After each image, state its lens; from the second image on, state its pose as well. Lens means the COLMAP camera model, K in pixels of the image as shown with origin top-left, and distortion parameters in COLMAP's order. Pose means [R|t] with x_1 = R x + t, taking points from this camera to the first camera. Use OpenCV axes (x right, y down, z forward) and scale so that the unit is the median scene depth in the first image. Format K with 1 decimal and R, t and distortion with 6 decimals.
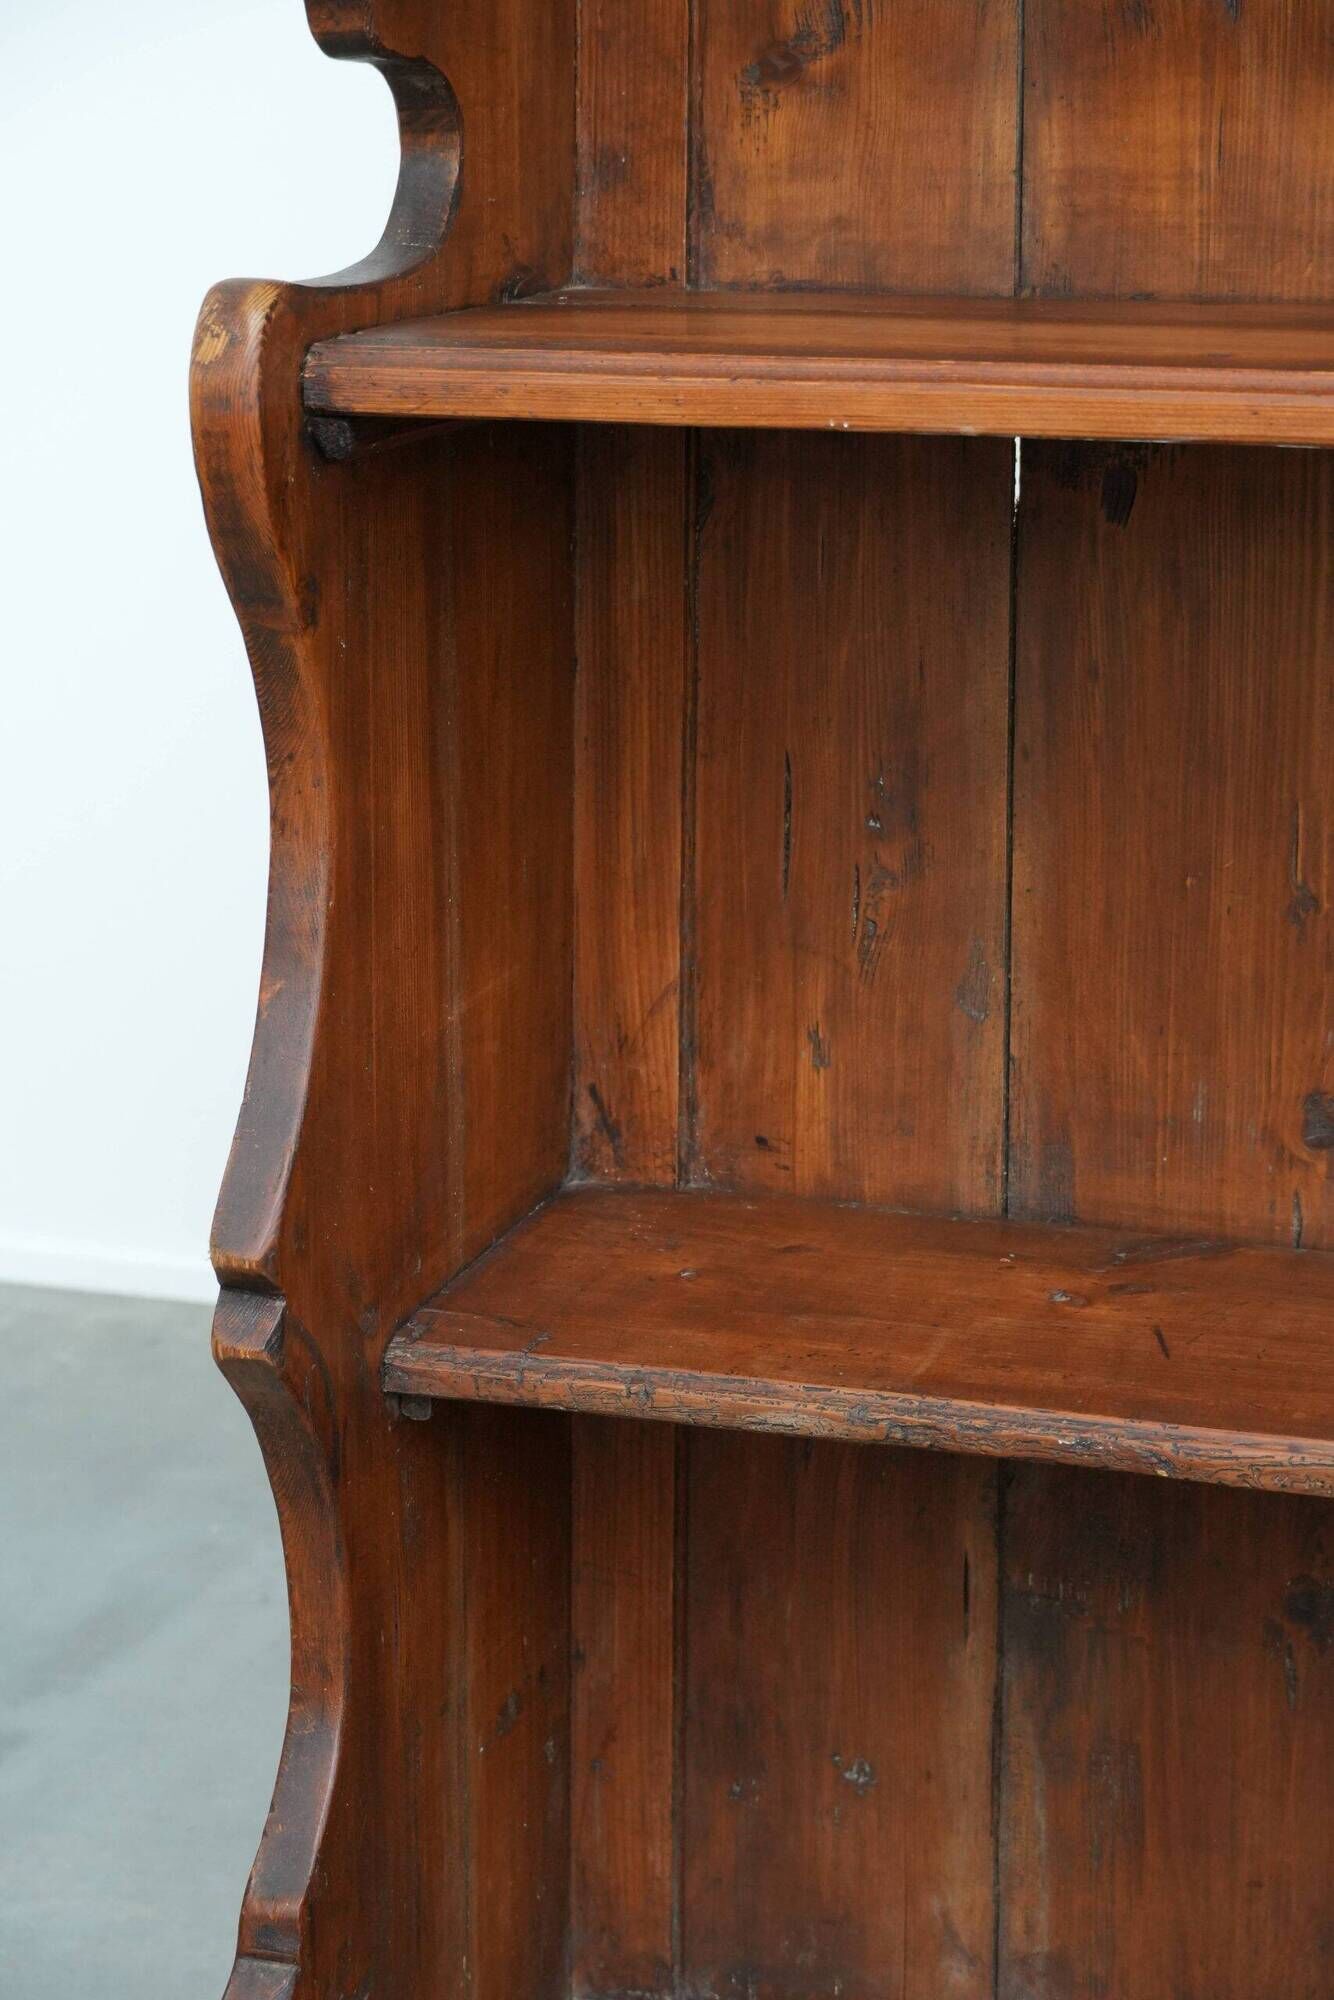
lens RADIAL K [[4364.7, 0, 667.0], [0, 4364.7, 1000.0], [0, 0, 1]] dist [0.078339, -0.198584]
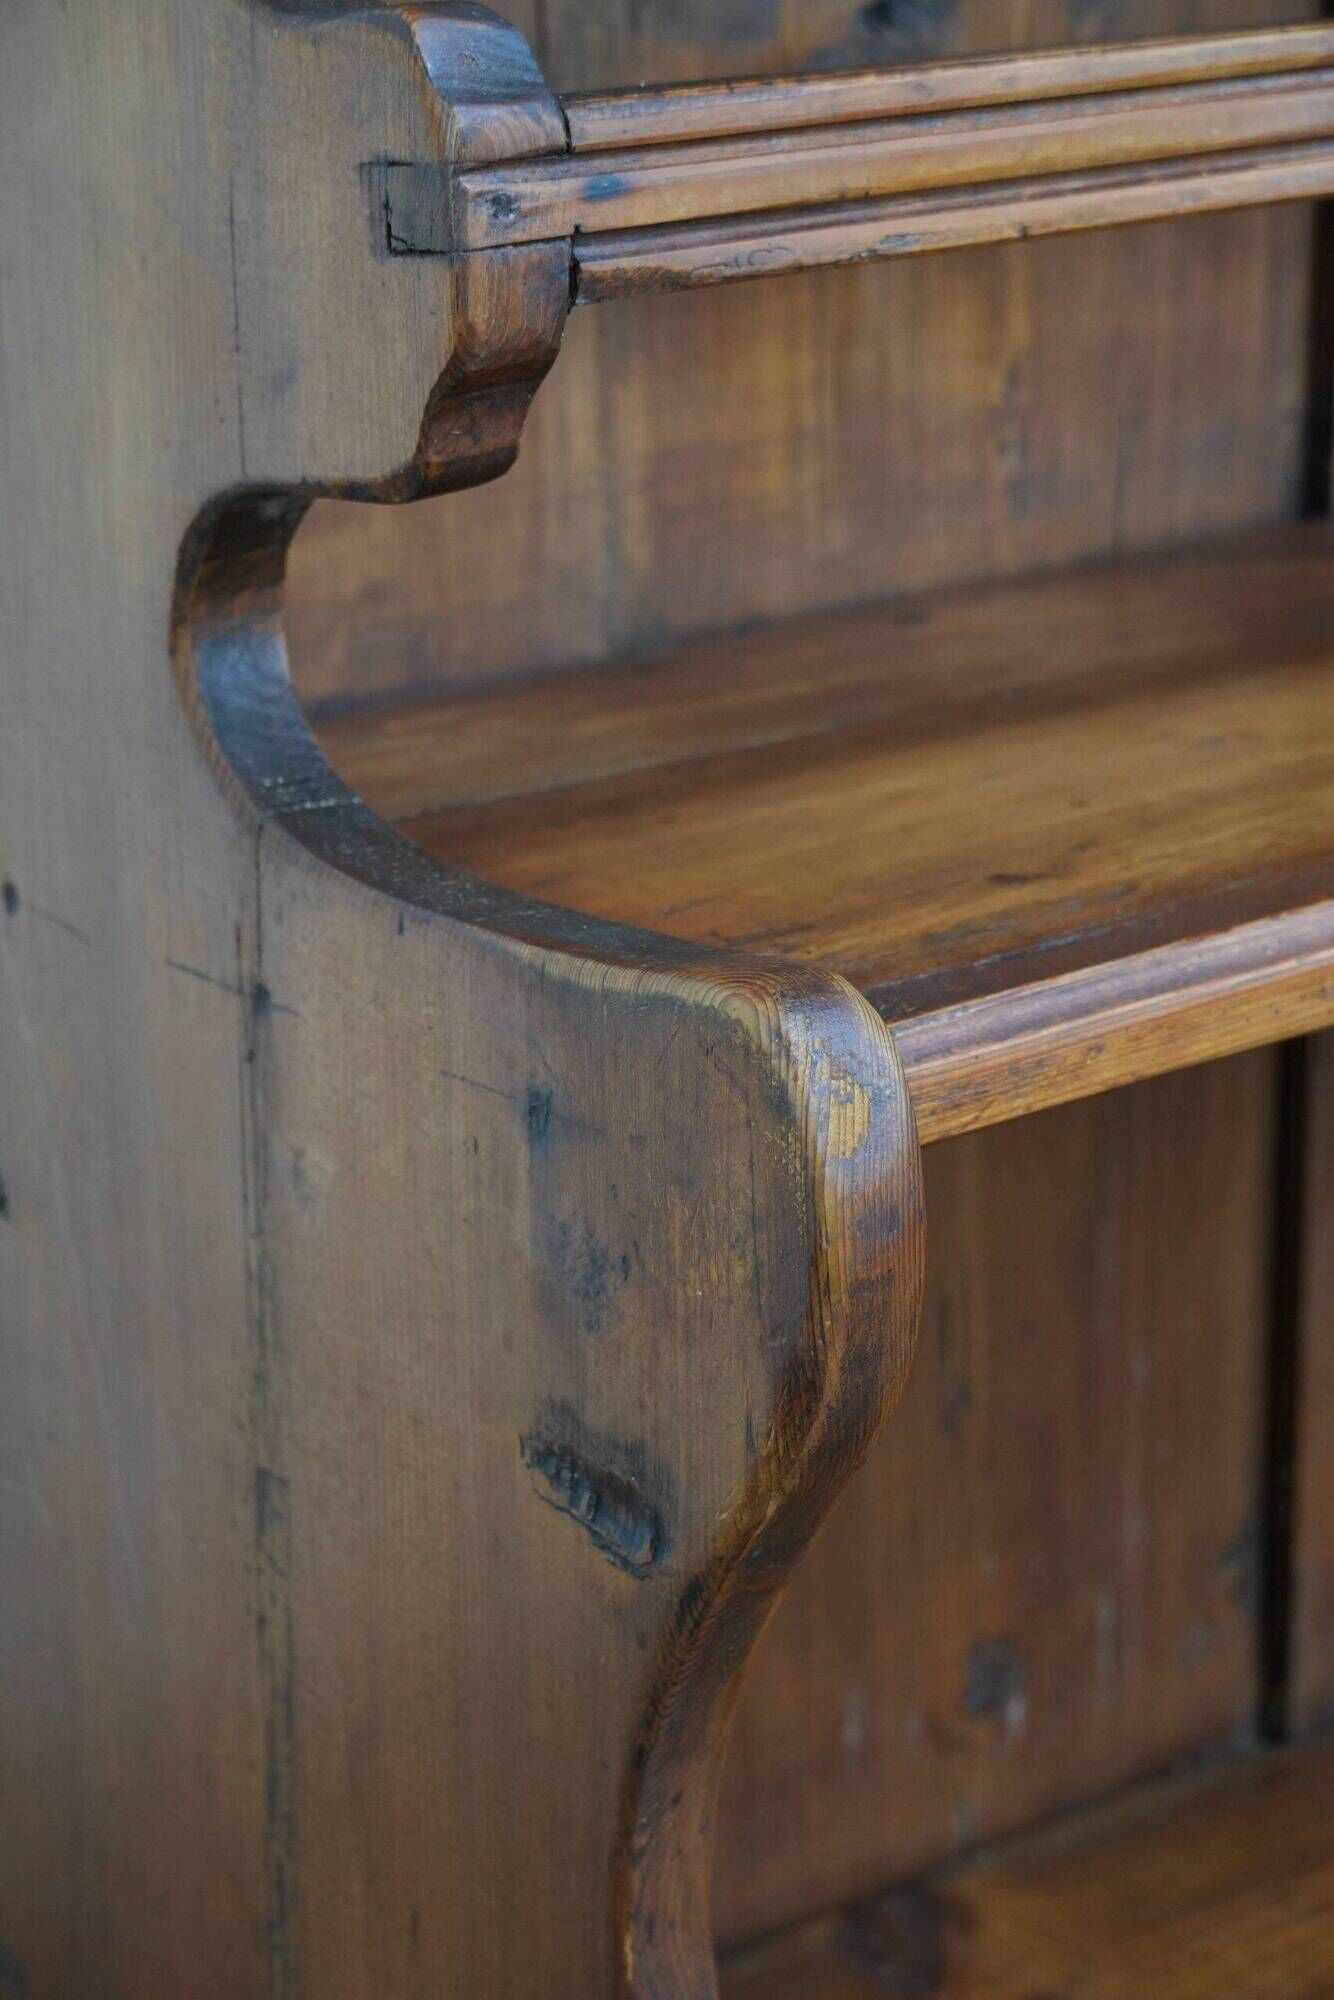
lens RADIAL K [[4547.9, 0, 667.0], [0, 4547.9, 1000.0], [0, 0, 1]] dist [0.045369, 0.365658]
pose [[0.537468, -0.257646, 0.802961, -0.454494], [0.219182, 0.962139, 0.162010, -0.214521], [-0.814302, 0.088919, 0.573591, 0.604113]]
